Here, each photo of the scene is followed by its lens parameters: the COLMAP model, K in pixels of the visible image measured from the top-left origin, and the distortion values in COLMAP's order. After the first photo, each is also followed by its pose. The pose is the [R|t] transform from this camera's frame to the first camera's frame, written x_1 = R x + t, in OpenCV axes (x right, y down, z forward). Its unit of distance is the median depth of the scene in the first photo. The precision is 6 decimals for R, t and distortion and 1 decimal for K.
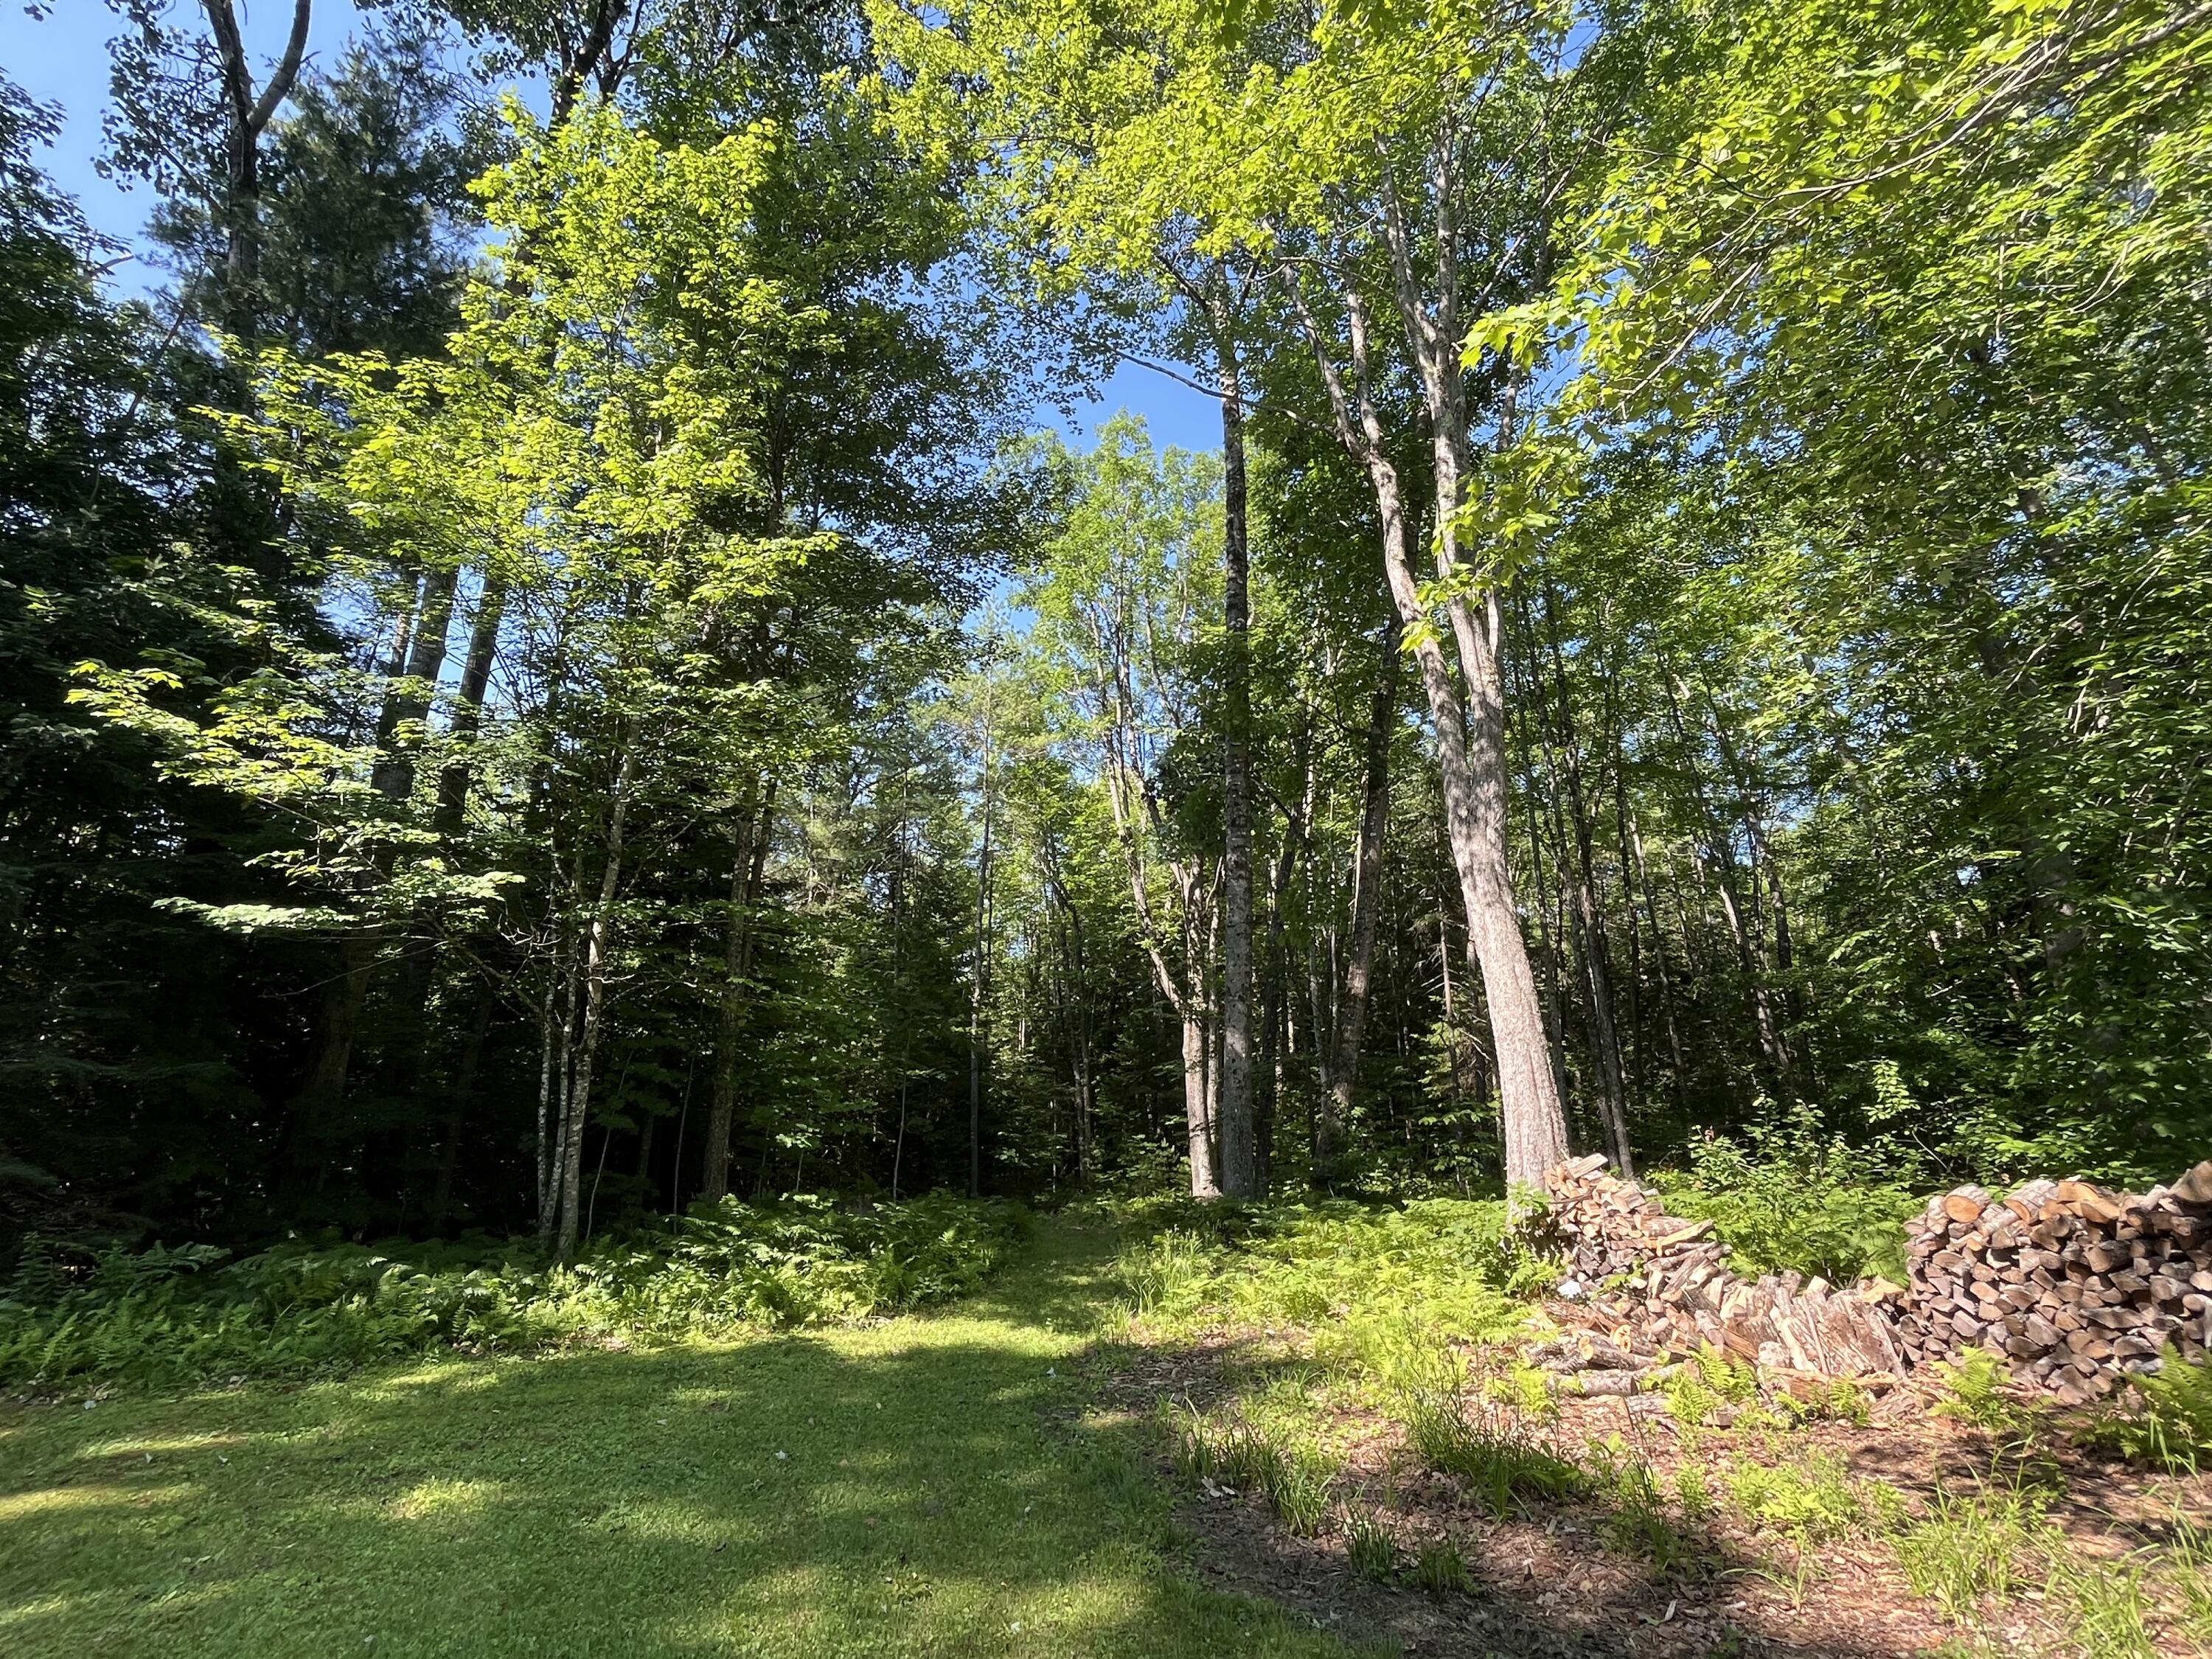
lens RADIAL K [[1088.6, 0, 1085.6], [0, 1088.6, 823.4], [0, 0, 1]] dist [-0.000814, 0.000029]
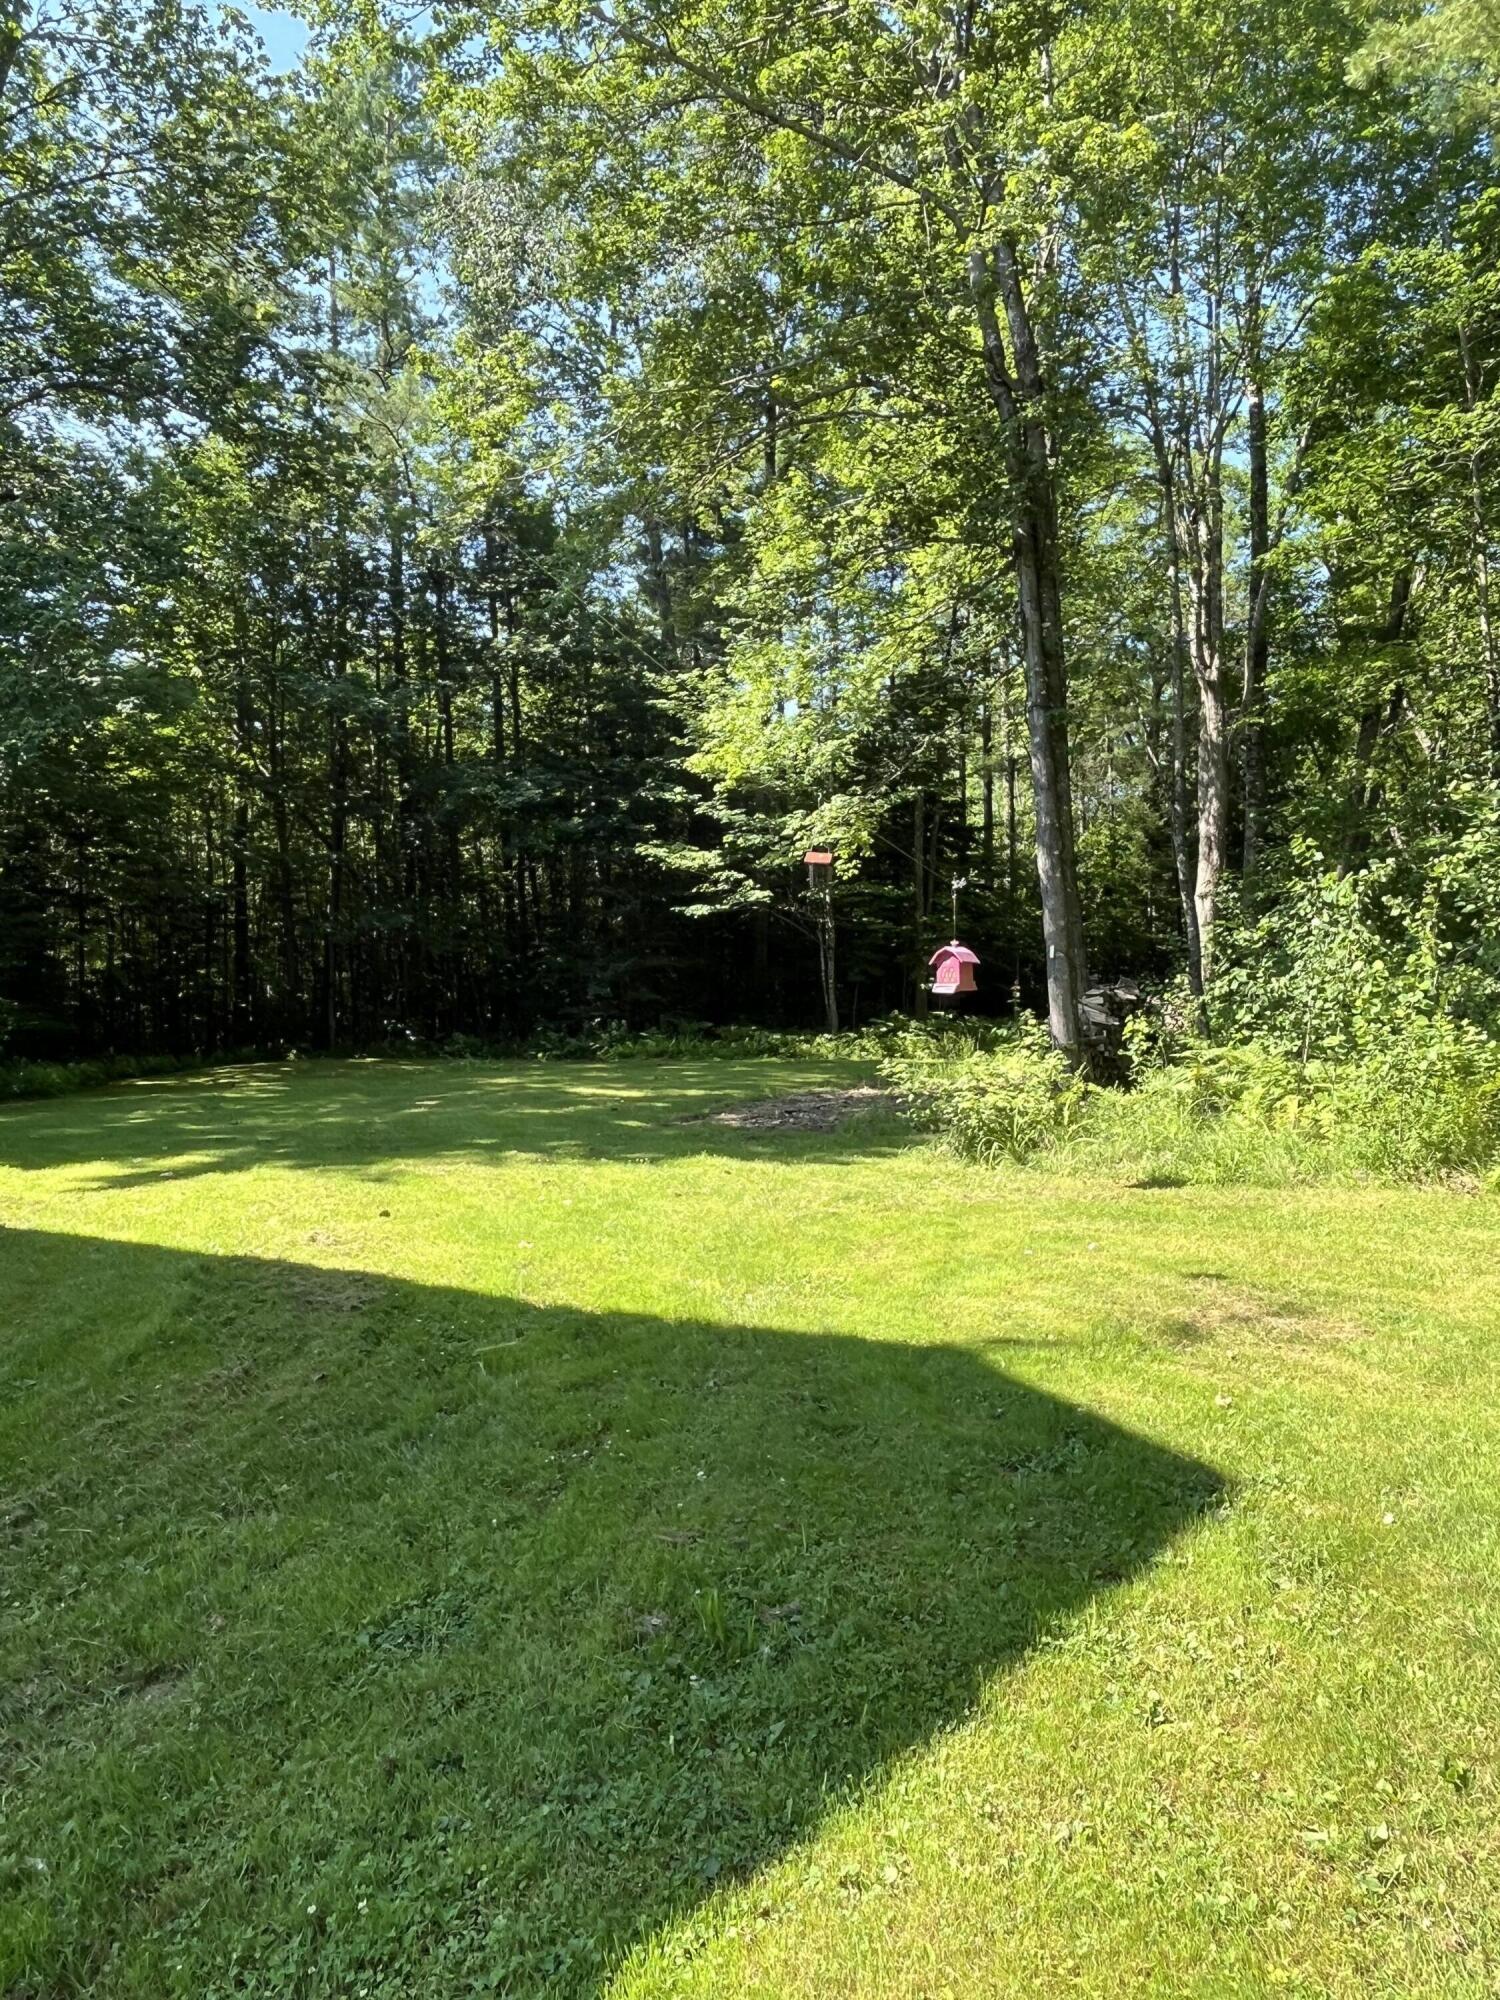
lens RADIAL K [[1437.2, 0, 738.0], [0, 1437.2, 1002.8], [0, 0, 1]] dist [0.019061, -0.019708]
pose [[0.752001, -0.000300, -0.659162, 1.685495], [0.188051, 0.958539, 0.214101, -0.440847], [0.631769, -0.284960, 0.720879, -1.607037]]
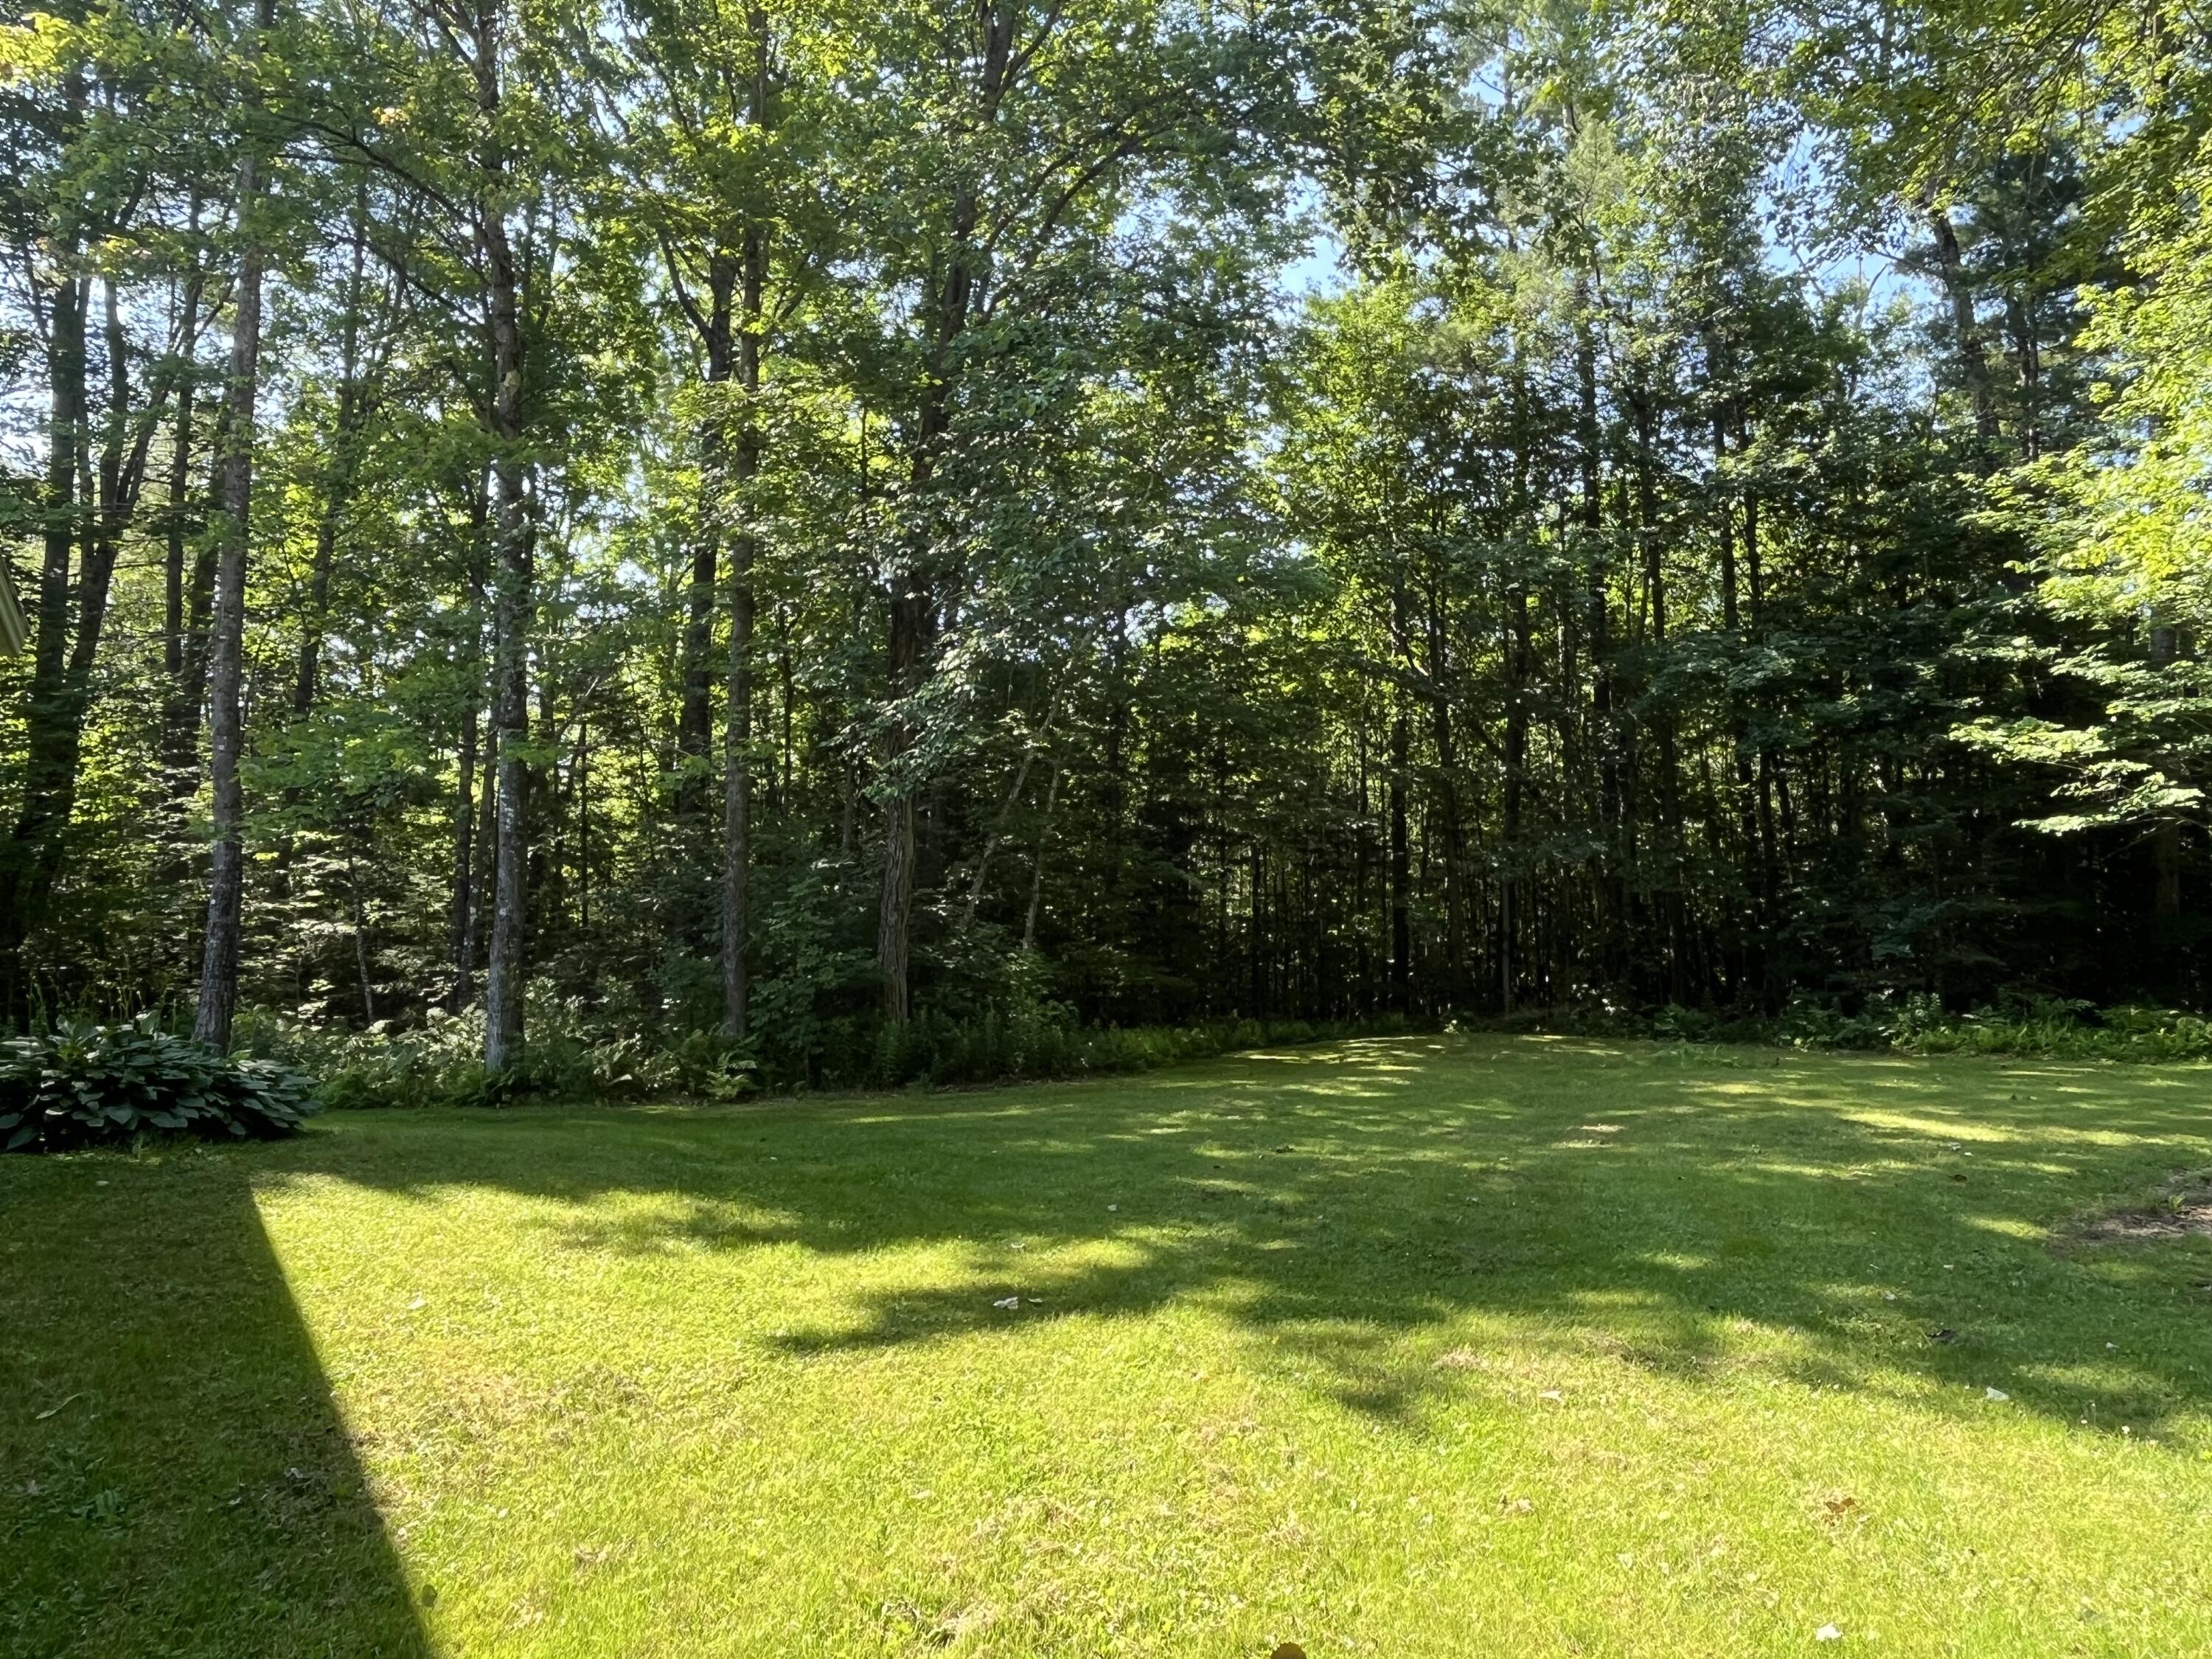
lens RADIAL K [[1589.6, 0, 1099.3], [0, 1589.6, 821.7], [0, 0, 1]] dist [0.019061, -0.019708]
pose [[0.298930, -0.072629, -0.951507, 1.212880], [0.256716, 0.966462, 0.006880, -0.329170], [0.919096, -0.246324, 0.307550, -1.213729]]
